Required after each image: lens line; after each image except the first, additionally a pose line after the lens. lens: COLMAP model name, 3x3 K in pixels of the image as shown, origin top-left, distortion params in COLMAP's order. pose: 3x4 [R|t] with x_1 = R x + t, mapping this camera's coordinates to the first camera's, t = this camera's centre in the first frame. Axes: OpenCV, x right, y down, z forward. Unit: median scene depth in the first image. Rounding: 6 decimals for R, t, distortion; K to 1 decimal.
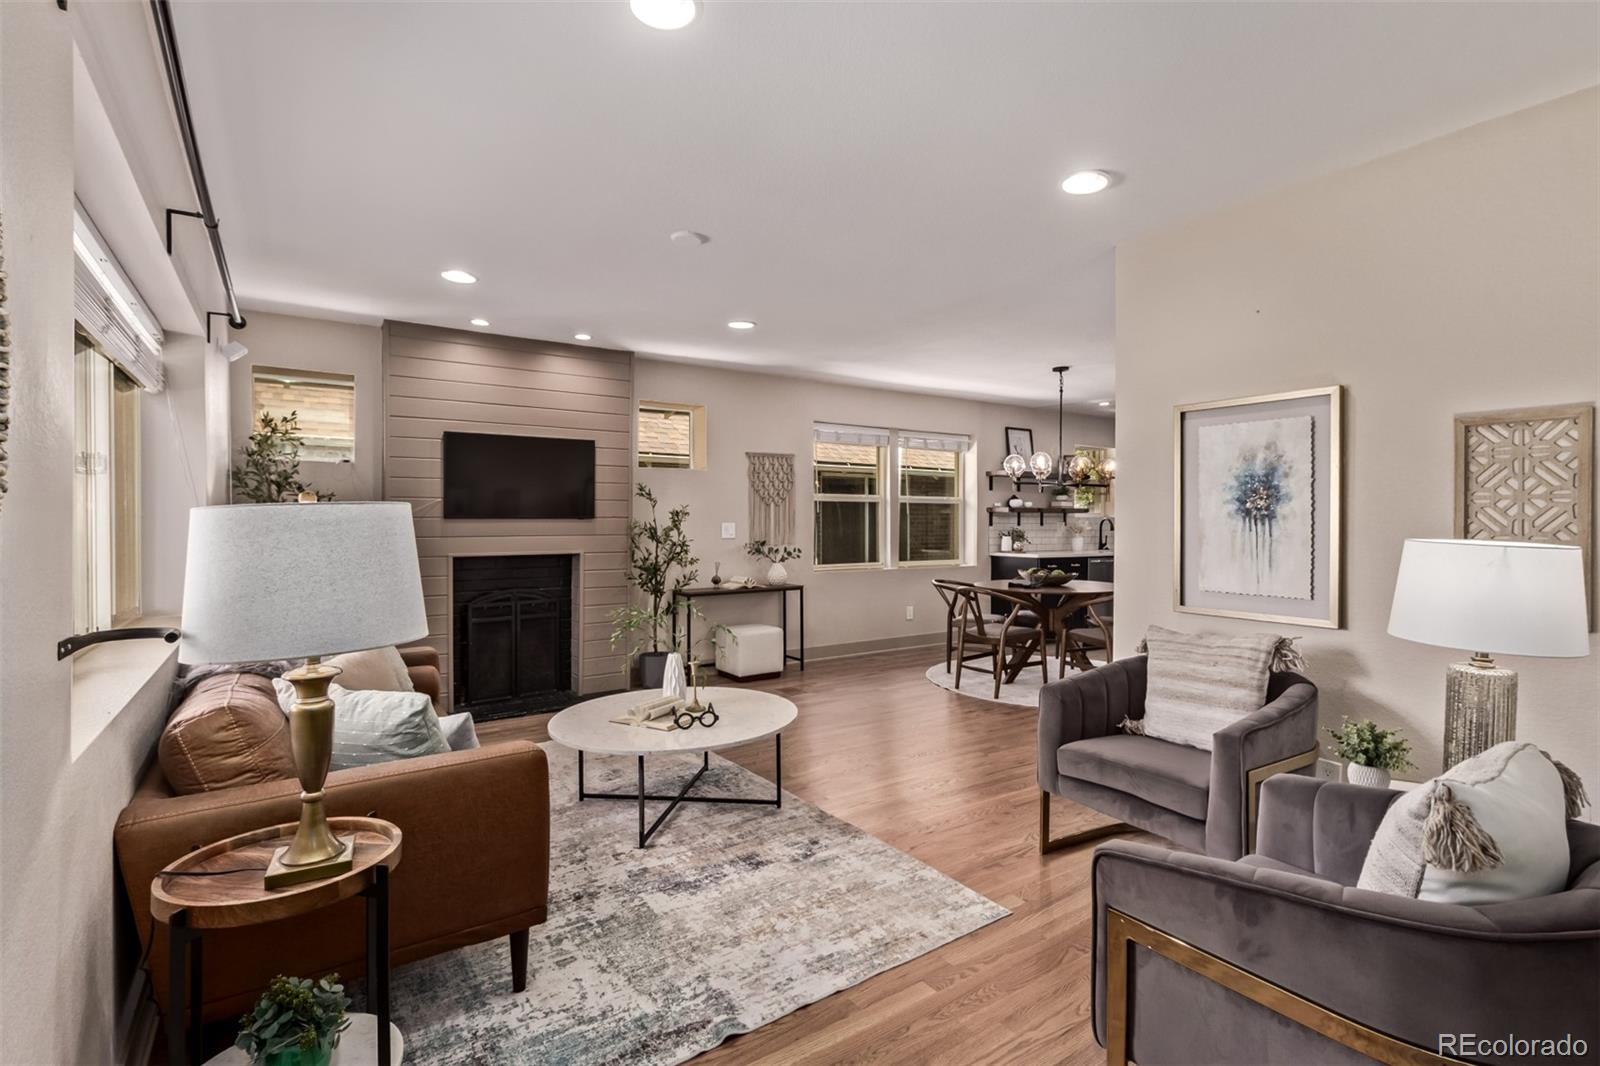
lens RADIAL K [[747.3, 0, 813.9], [0, 747.3, 524.8], [0, 0, 1]] dist [0.015524, -0.005594]
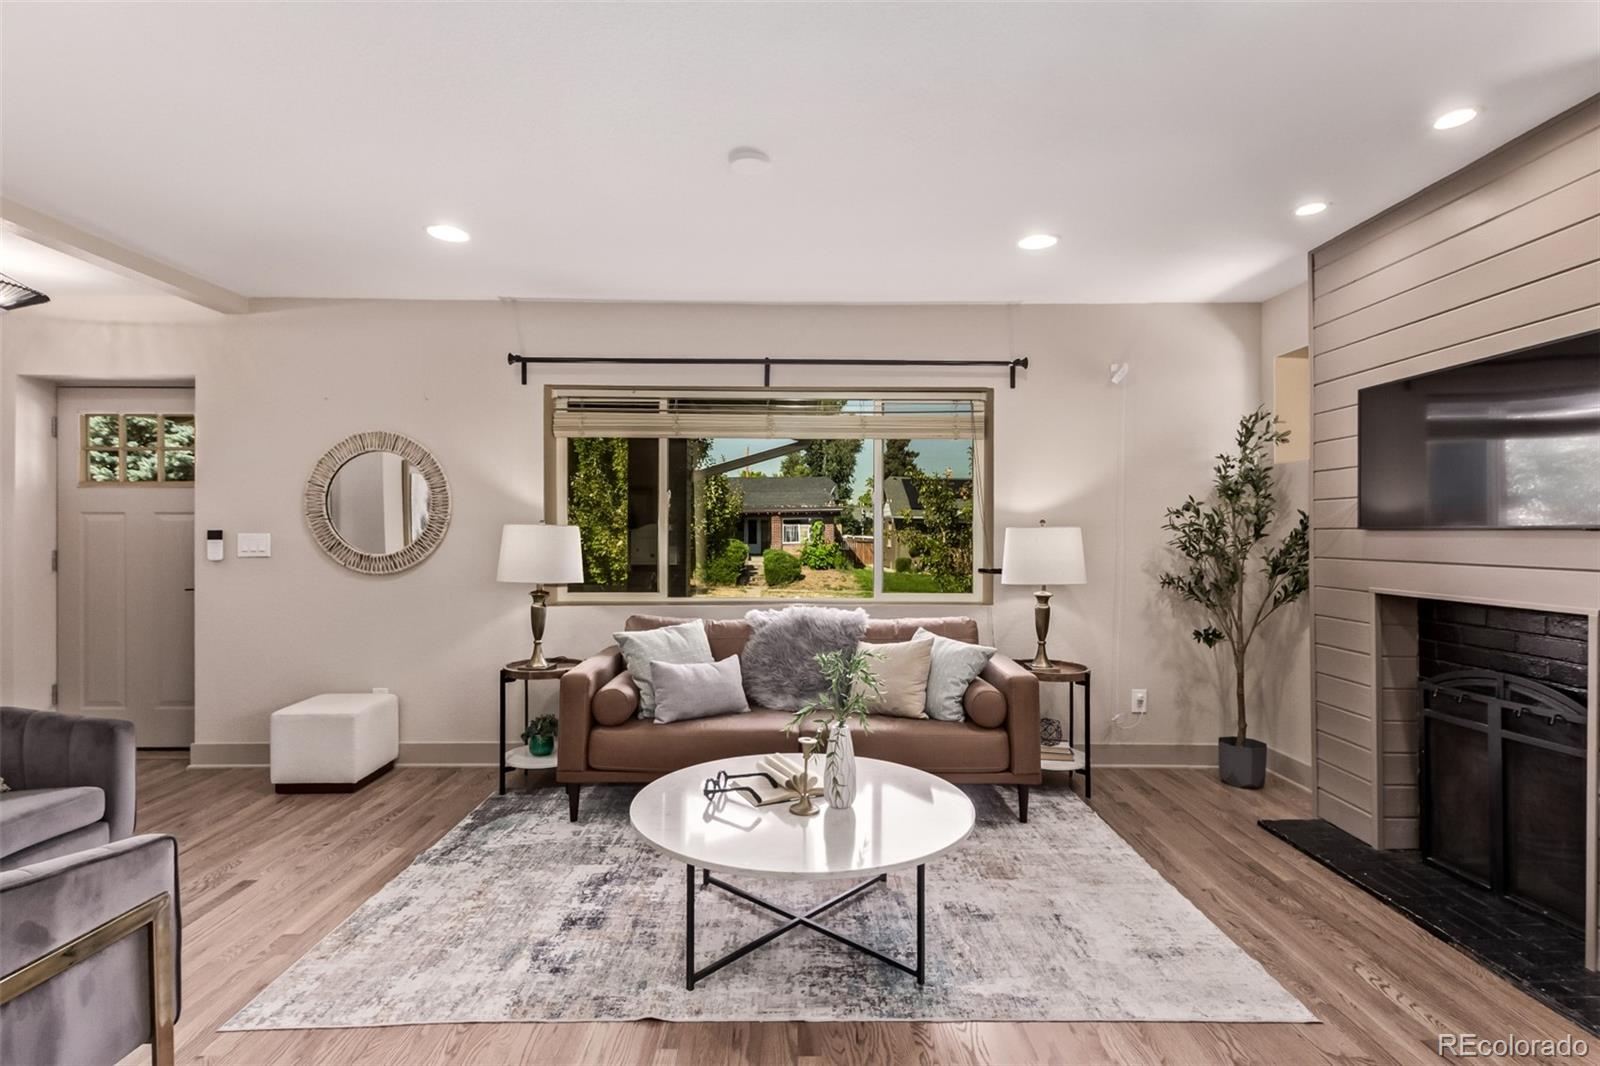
lens RADIAL K [[765.9, 0, 805.6], [0, 765.9, 534.1], [0, 0, 1]] dist [0.009028, -0.003933]
pose [[-0.554568, 0.000368, -0.832138, 0.500127], [-0.007183, 0.999961, 0.005230, -0.007948], [0.832108, 0.008877, -0.554543, 1.649260]]
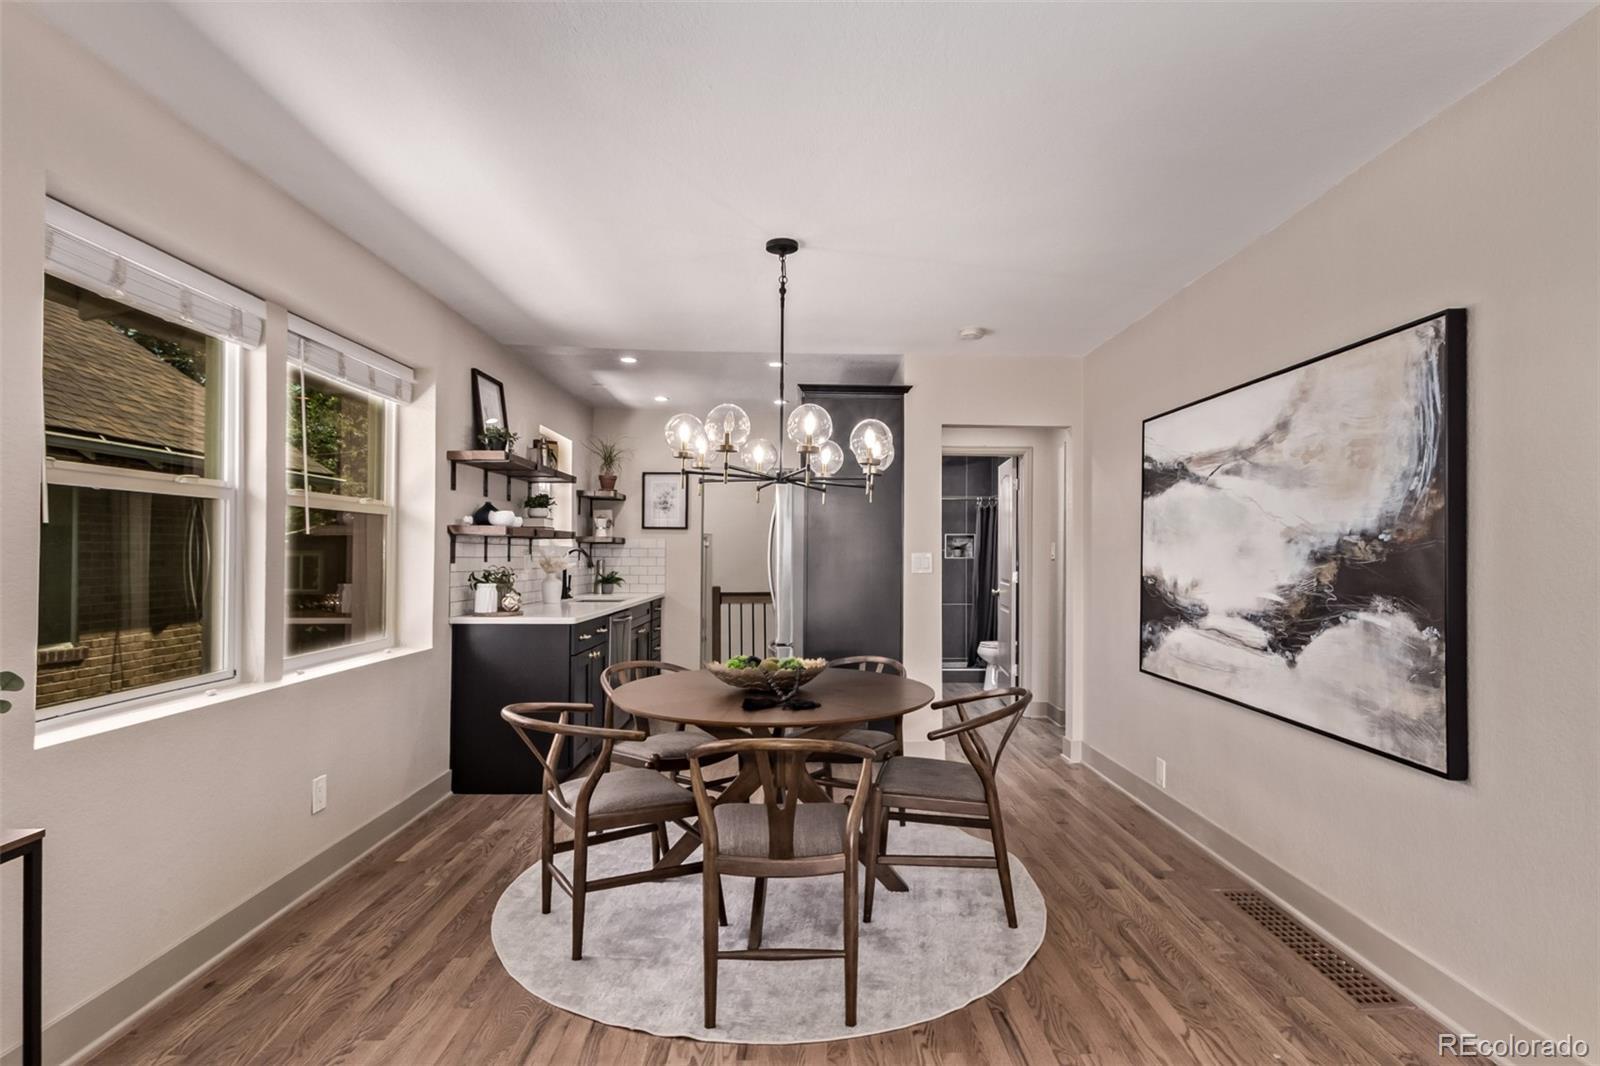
lens RADIAL K [[798.3, 0, 806.7], [0, 798.3, 540.0], [0, 0, 1]] dist [0.019550, -0.000087]
pose [[0.551466, 0.015080, 0.834061, -0.211389], [-0.000322, 0.999840, -0.017865, -0.011571], [-0.834198, 0.009584, 0.551382, 1.474119]]
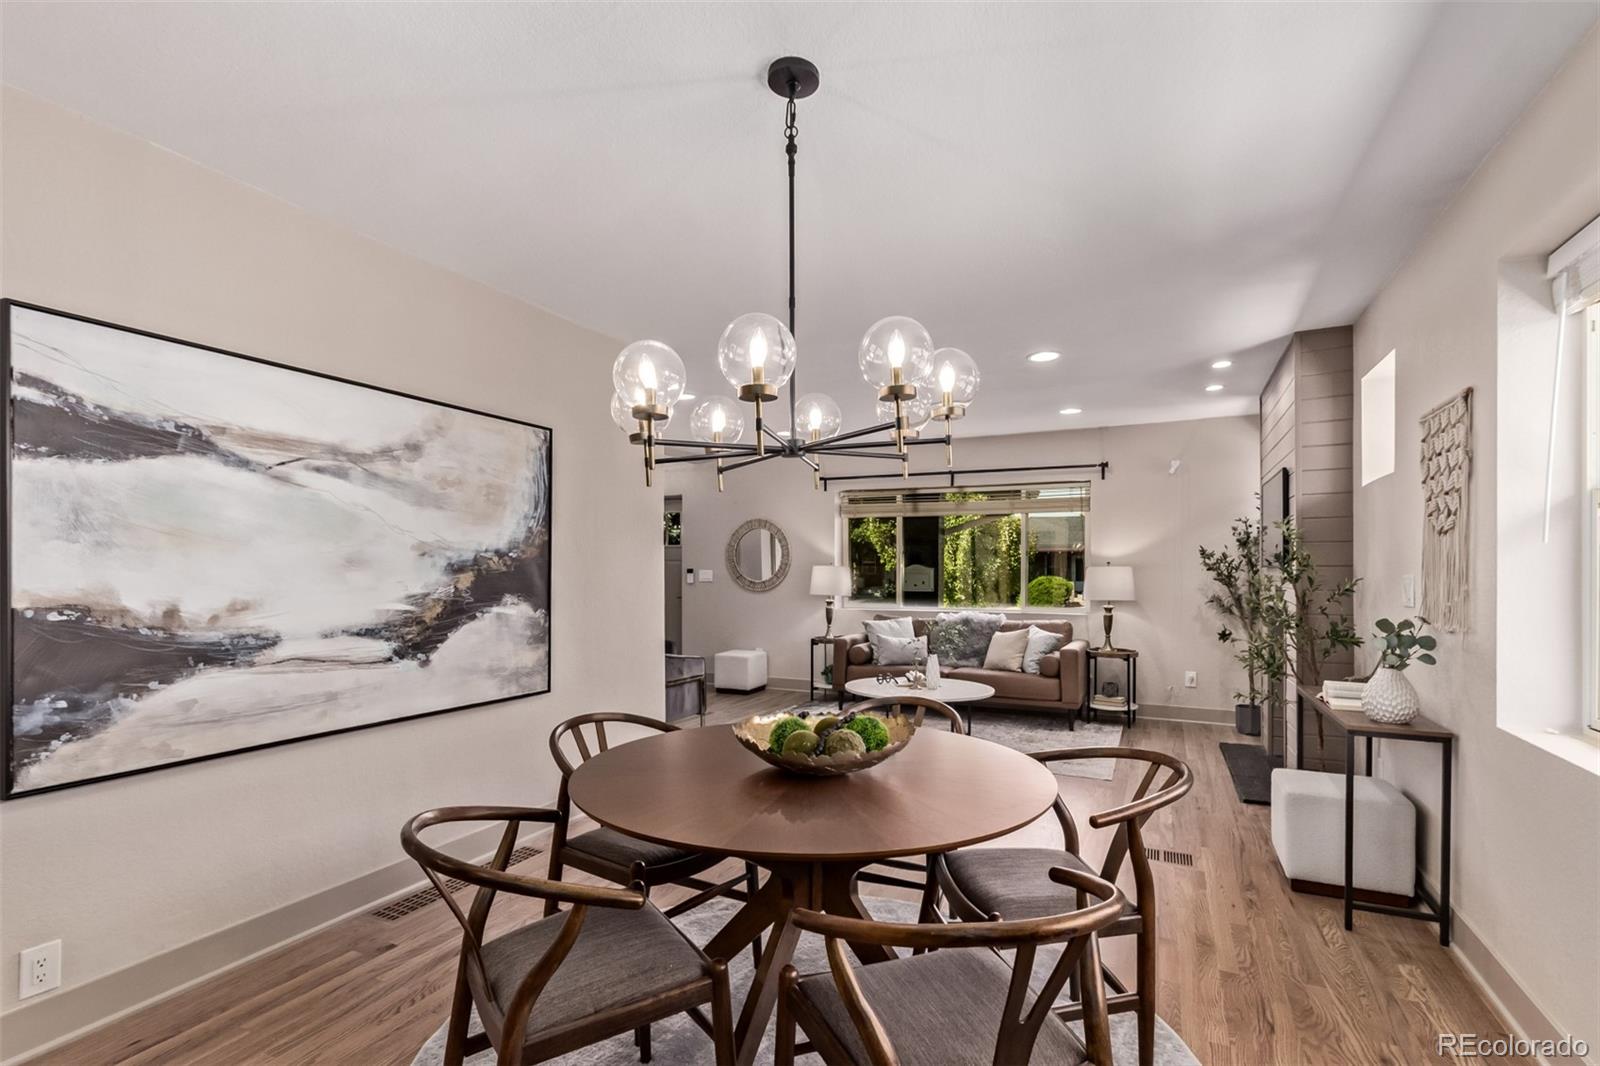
lens RADIAL K [[765.9, 0, 815.8], [0, 765.9, 577.0], [0, 0, 1]] dist [0.009028, -0.003933]
pose [[-0.854212, 0.004186, -0.519908, 1.036009], [-0.004487, 0.999871, 0.015421, -0.015599], [0.519905, 0.015506, -0.854083, 2.711653]]
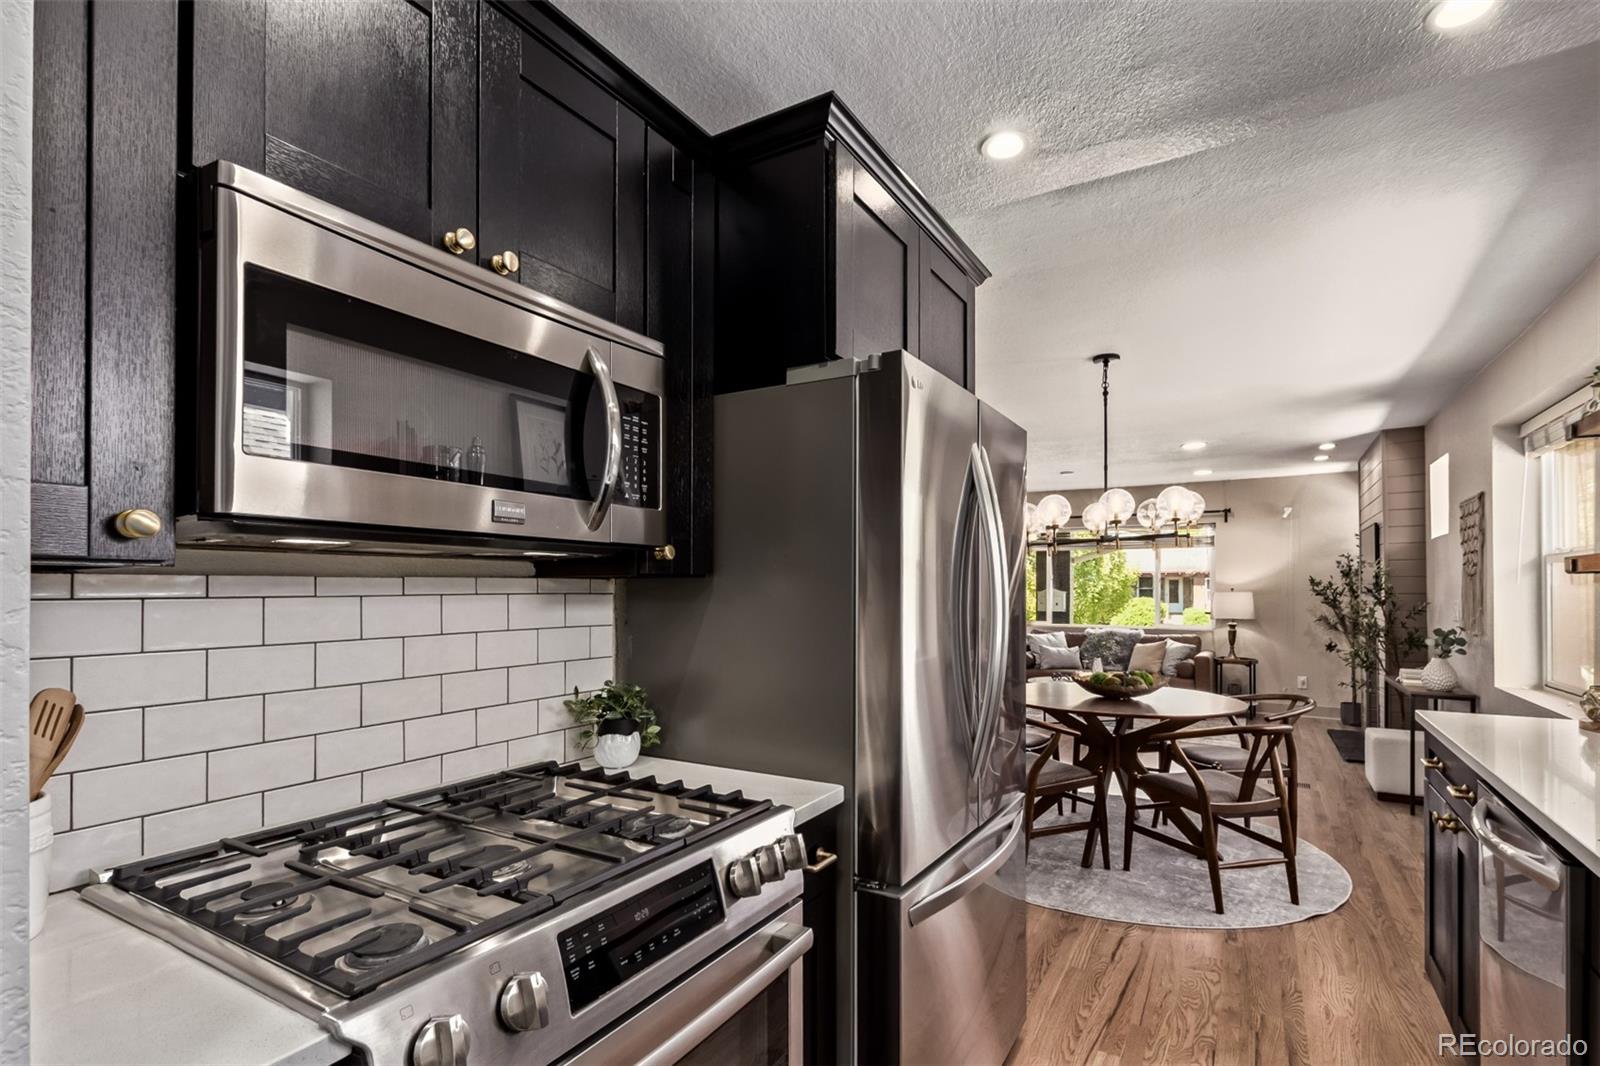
lens RADIAL K [[765.9, 0, 812.9], [0, 765.9, 584.0], [0, 0, 1]] dist [0.009028, -0.003933]
pose [[-0.902625, -0.006056, -0.430386, 1.744031], [-0.006026, 0.999981, -0.001431, -0.031056], [0.430386, 0.001302, -0.902644, 3.125344]]
